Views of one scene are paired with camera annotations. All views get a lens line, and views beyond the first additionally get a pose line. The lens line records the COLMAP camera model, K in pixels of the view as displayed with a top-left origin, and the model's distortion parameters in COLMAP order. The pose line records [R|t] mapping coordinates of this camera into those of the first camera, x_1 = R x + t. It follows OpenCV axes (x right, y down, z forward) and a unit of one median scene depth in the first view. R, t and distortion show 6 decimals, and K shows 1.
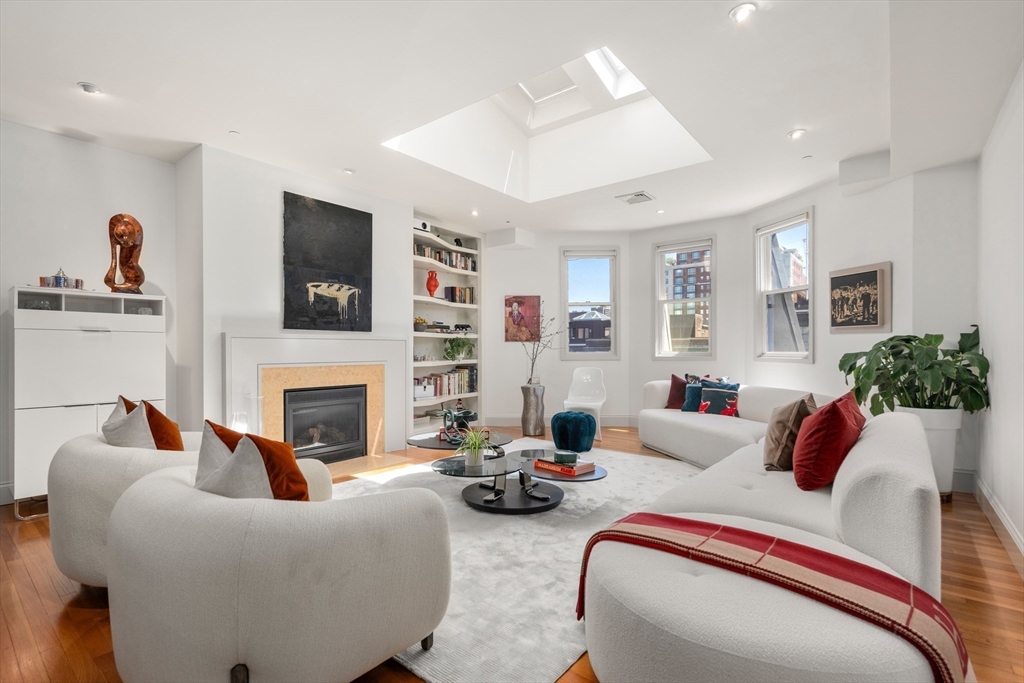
lens RADIAL K [[477.4, 0, 510.0], [0, 477.4, 350.4], [0, 0, 1]] dist [0.000249, 0.000183]
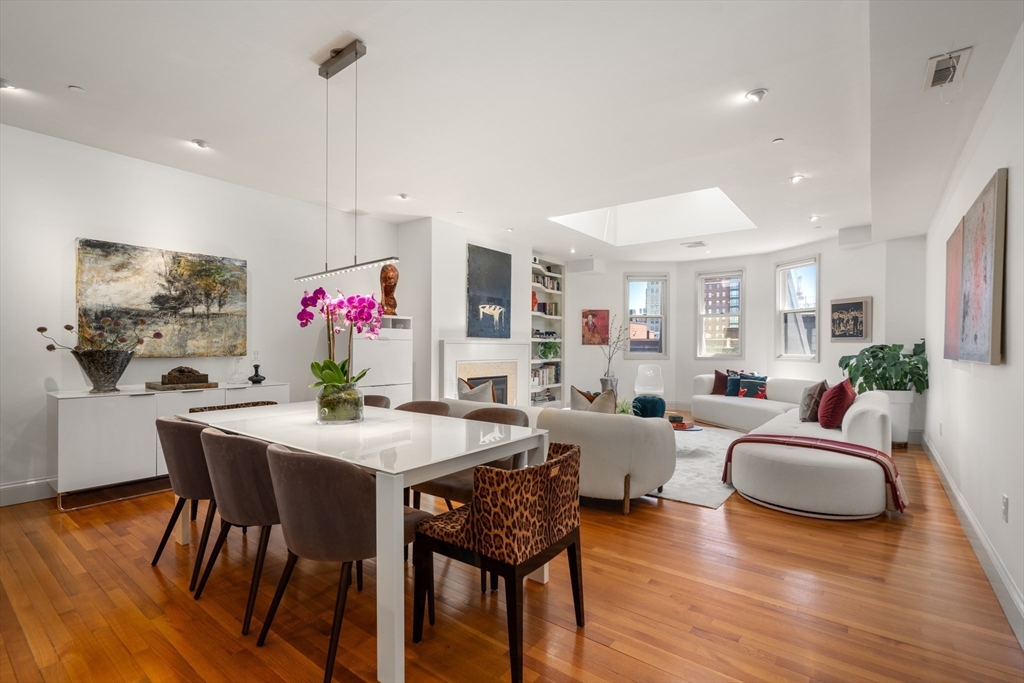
lens RADIAL K [[477.4, 0, 510.0], [0, 477.4, 350.4], [0, 0, 1]] dist [0.000249, 0.000183]
pose [[0.999684, 0.005872, 0.024461, -0.347421], [-0.005957, 0.999976, 0.003415, -0.009016], [-0.024440, -0.003560, 0.999695, -0.438553]]
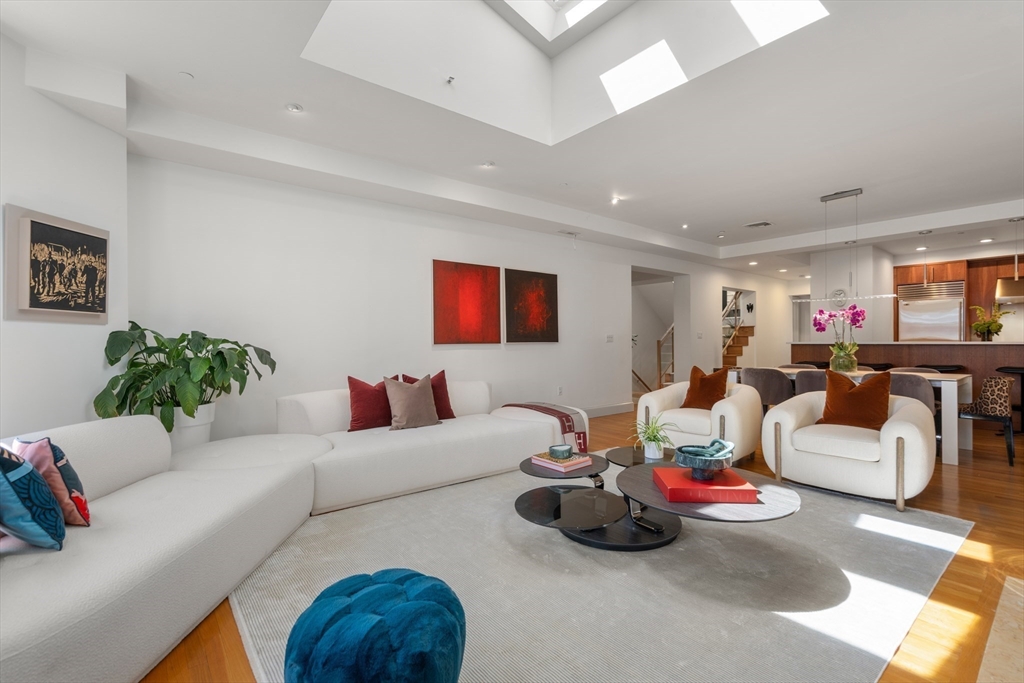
lens RADIAL K [[473.6, 0, 506.8], [0, 473.6, 340.6], [0, 0, 1]] dist [0.001081, 0.000127]
pose [[-0.974611, 0.008379, 0.223748, 0.004376], [0.009552, 0.999946, 0.004161, -0.007685], [-0.223701, 0.006193, -0.974638, 1.383603]]
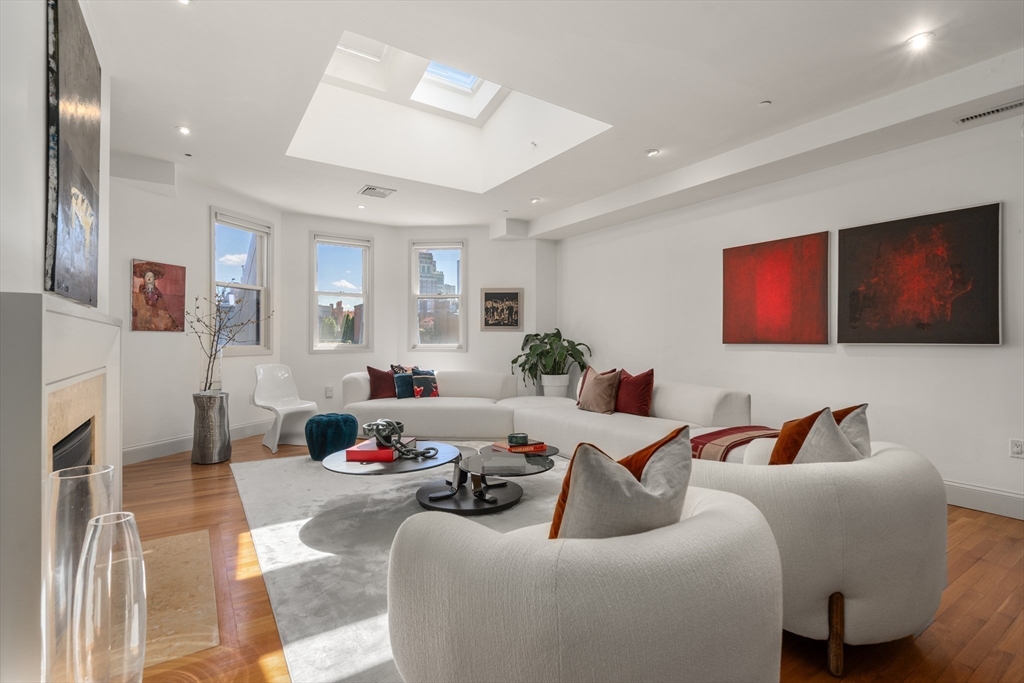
lens RADIAL K [[473.6, 0, 506.8], [0, 473.6, 340.6], [0, 0, 1]] dist [0.001081, 0.000127]
pose [[0.314865, 0.001386, 0.949135, -0.659113], [0.003870, 0.999989, -0.002744, -0.001929], [-0.949128, 0.004537, 0.314856, 0.471114]]
